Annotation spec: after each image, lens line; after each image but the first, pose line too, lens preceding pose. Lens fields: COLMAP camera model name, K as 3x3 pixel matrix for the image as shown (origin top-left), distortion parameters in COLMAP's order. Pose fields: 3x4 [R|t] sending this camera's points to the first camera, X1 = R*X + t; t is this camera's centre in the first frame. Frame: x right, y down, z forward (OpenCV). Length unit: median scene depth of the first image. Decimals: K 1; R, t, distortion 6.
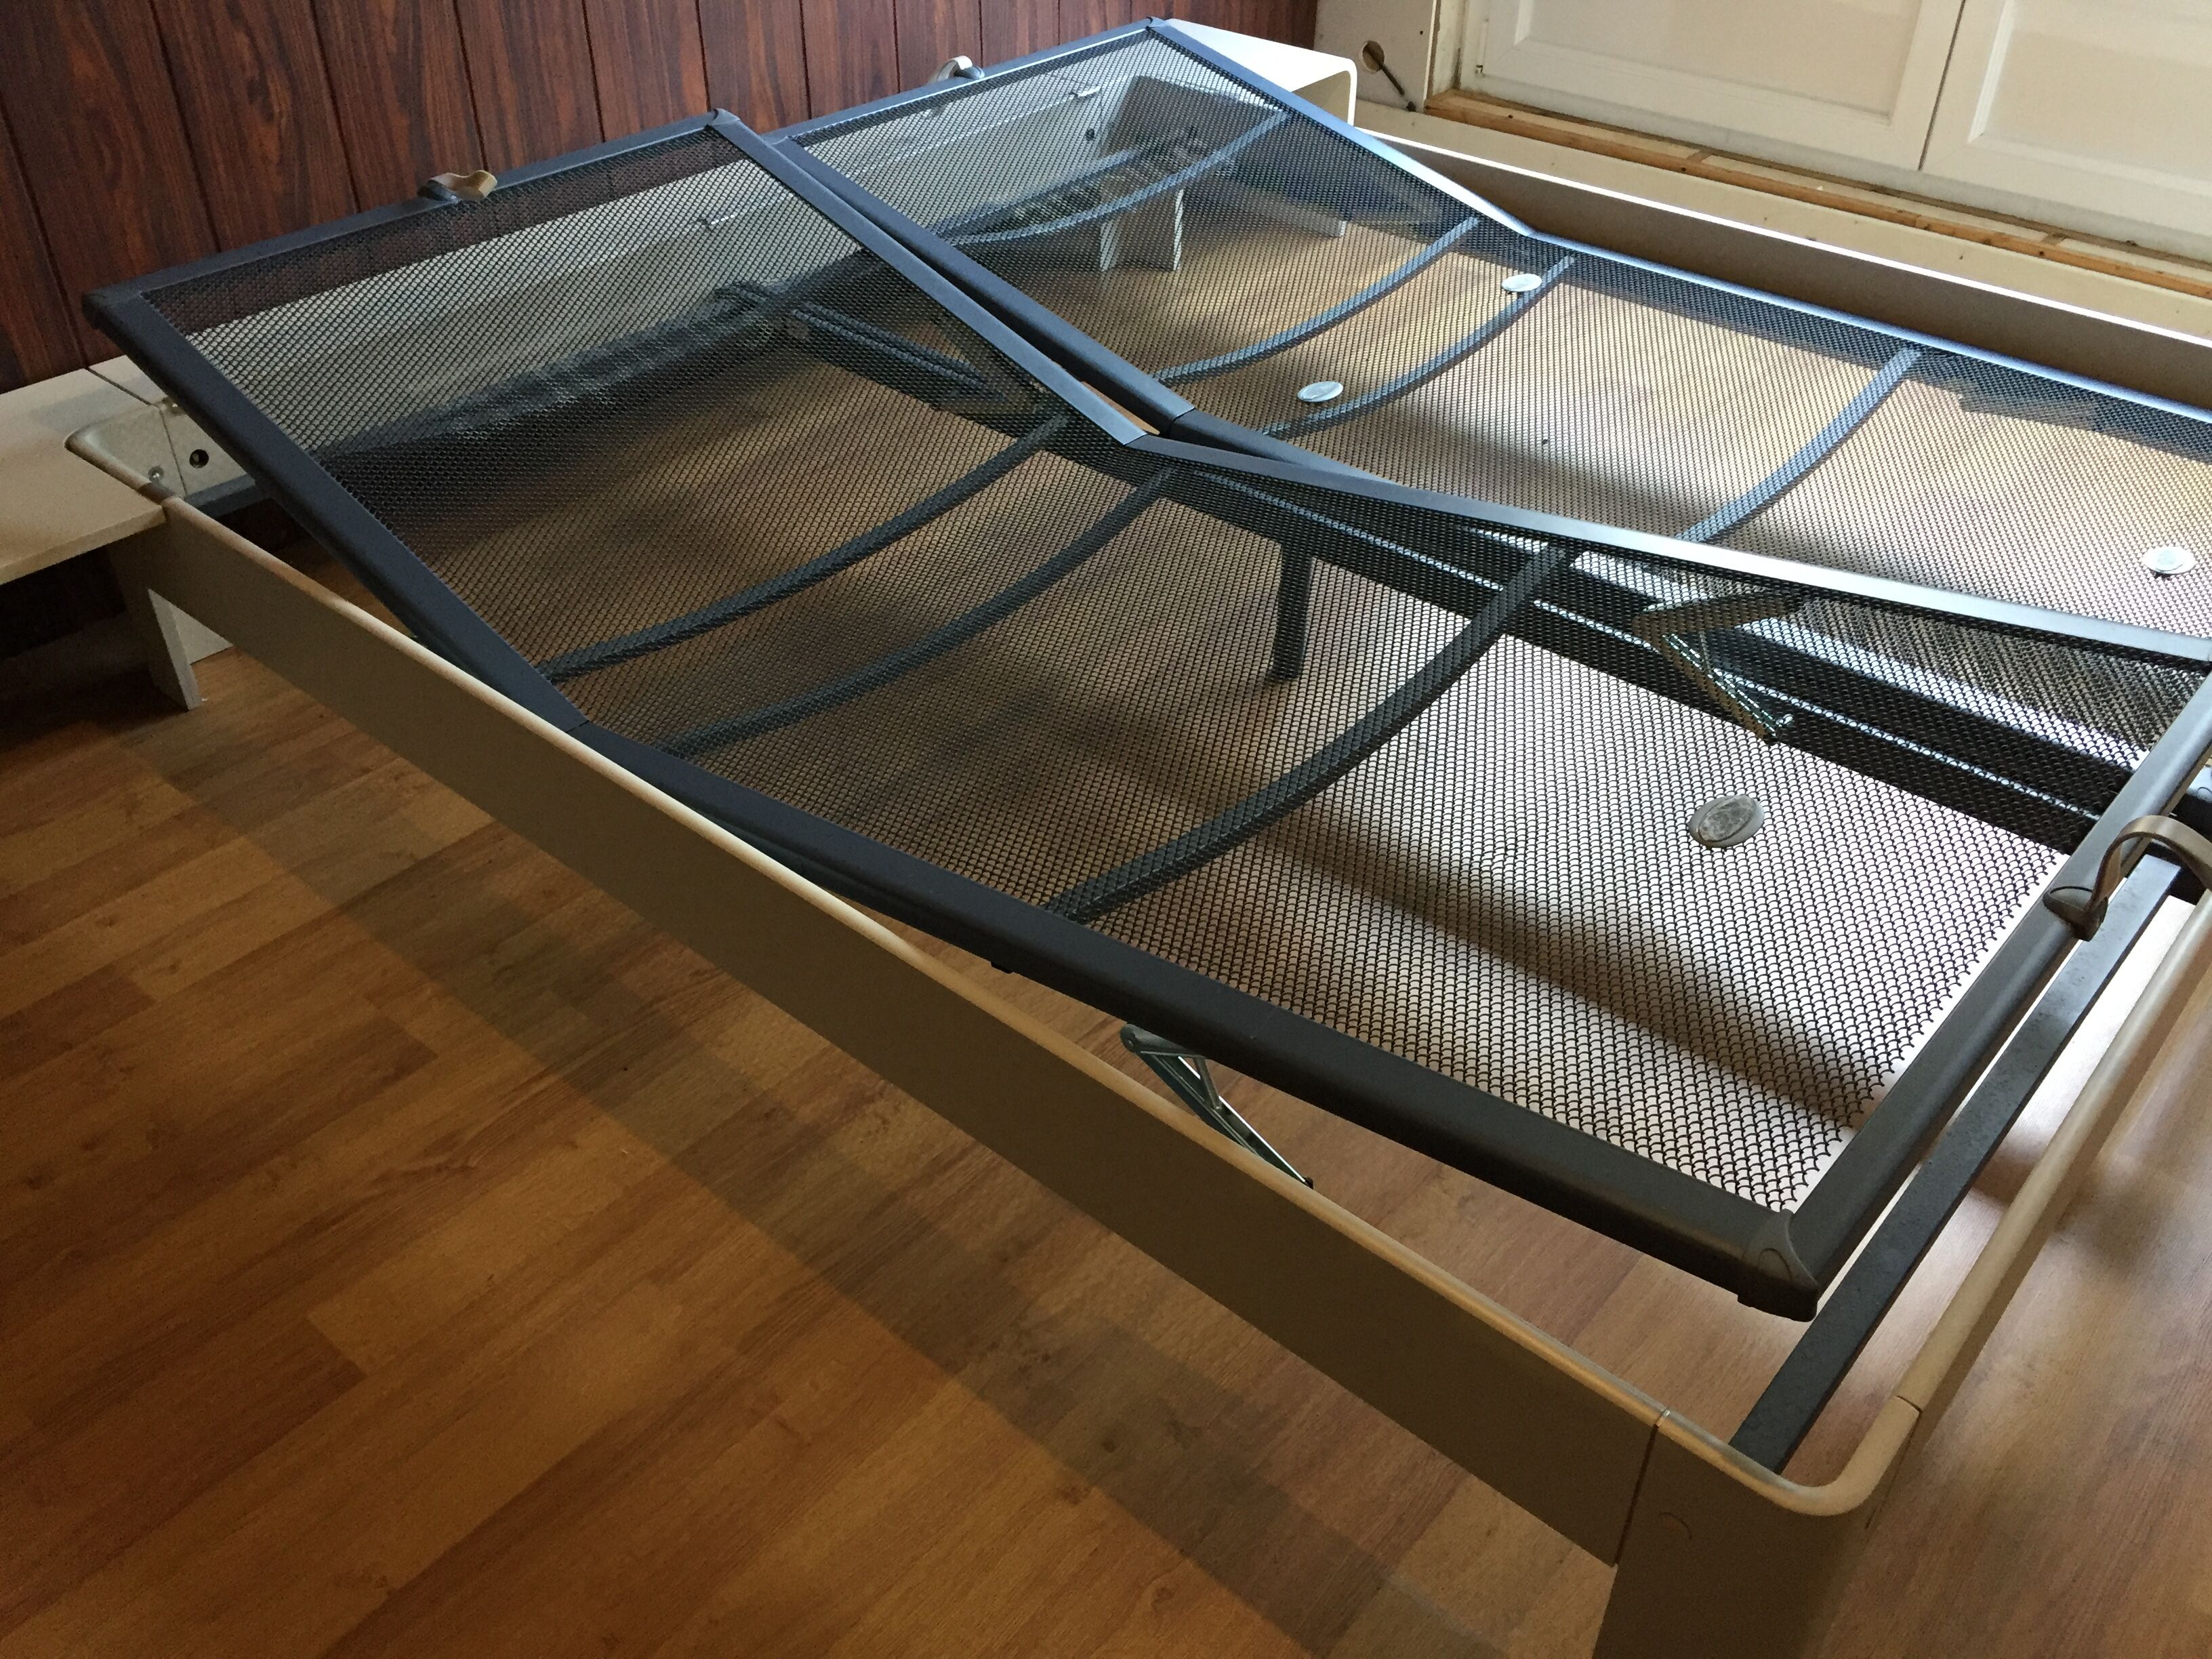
lens RADIAL K [[1899.9, 0, 1106.0], [0, 1899.9, 829.5], [0, 0, 1]] dist [0.071026, -0.105734]
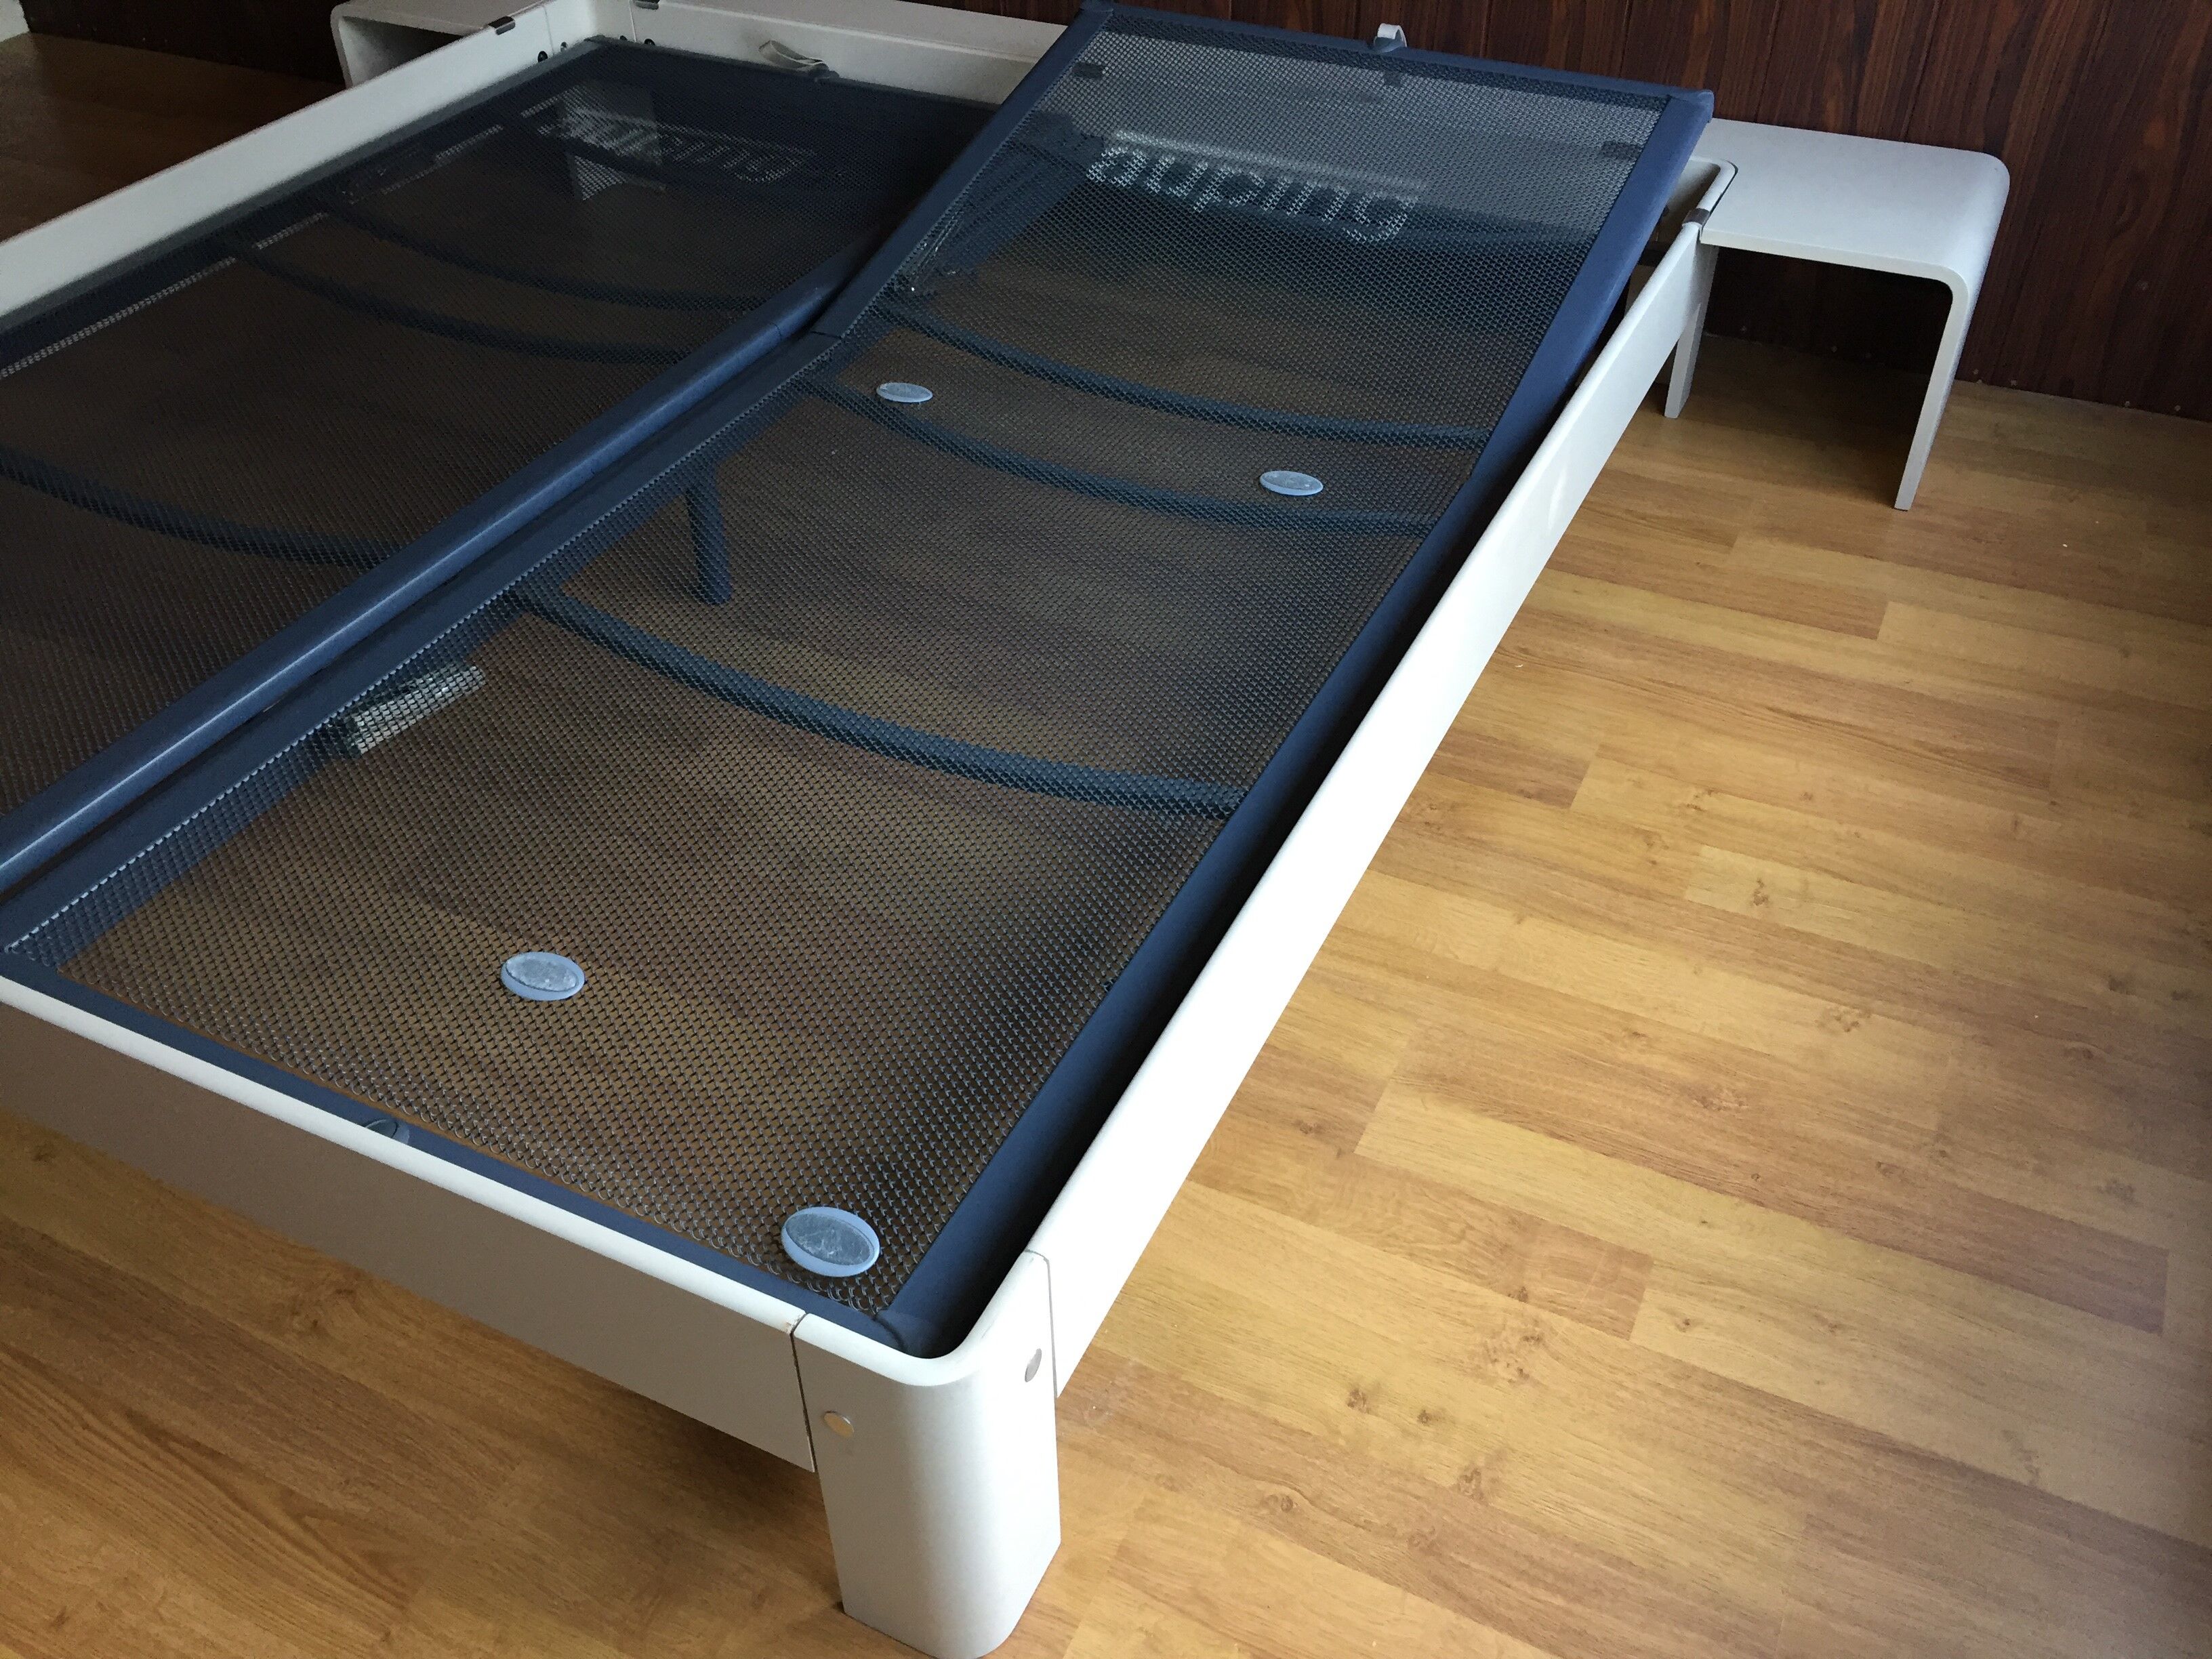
lens RADIAL K [[1920.0, 0, 1094.6], [0, 1920.0, 816.3], [0, 0, 1]] dist [0.076083, -0.125938]
pose [[0.242684, 0.607182, -0.756594, 1.040437], [-0.575813, 0.717822, 0.391370, -0.544875], [0.780733, 0.340677, 0.523828, 0.728313]]
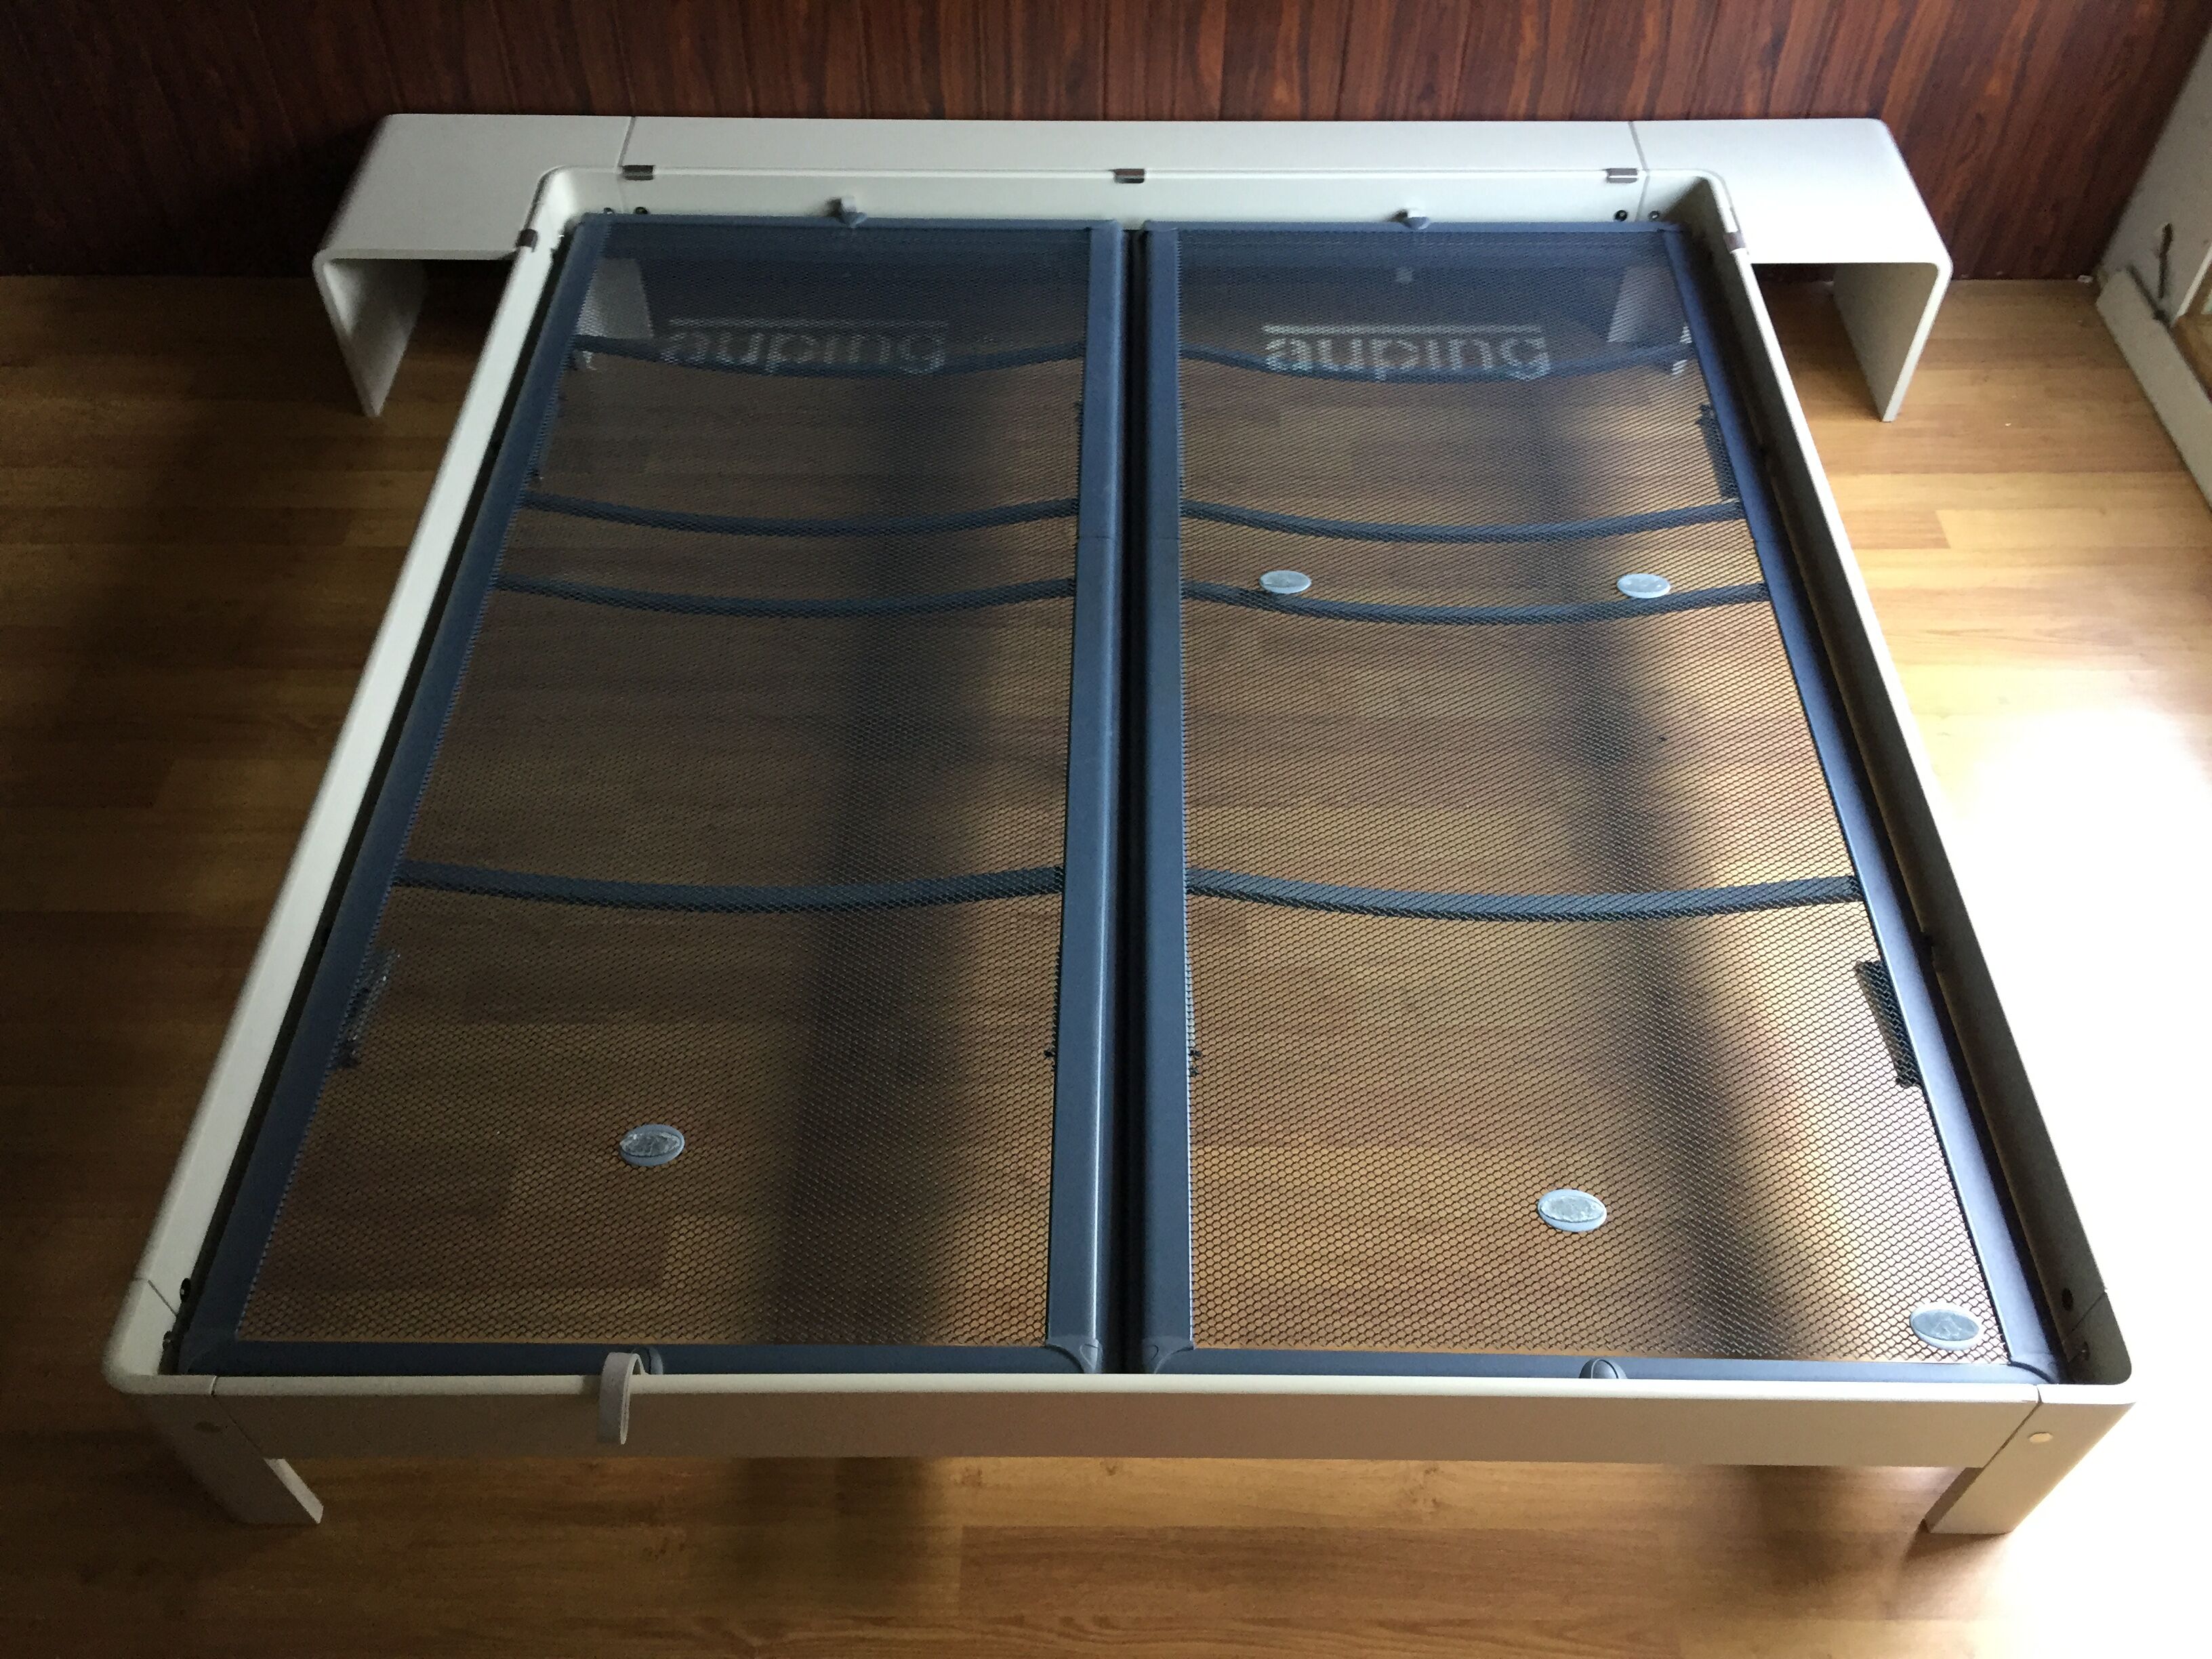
lens RADIAL K [[1899.9, 0, 1106.0], [0, 1899.9, 829.5], [0, 0, 1]] dist [0.071026, -0.105734]
pose [[0.640021, 0.579896, -0.504078, 0.727140], [-0.461073, 0.814658, 0.351772, -0.488545], [0.614643, 0.007275, 0.788772, 0.117617]]
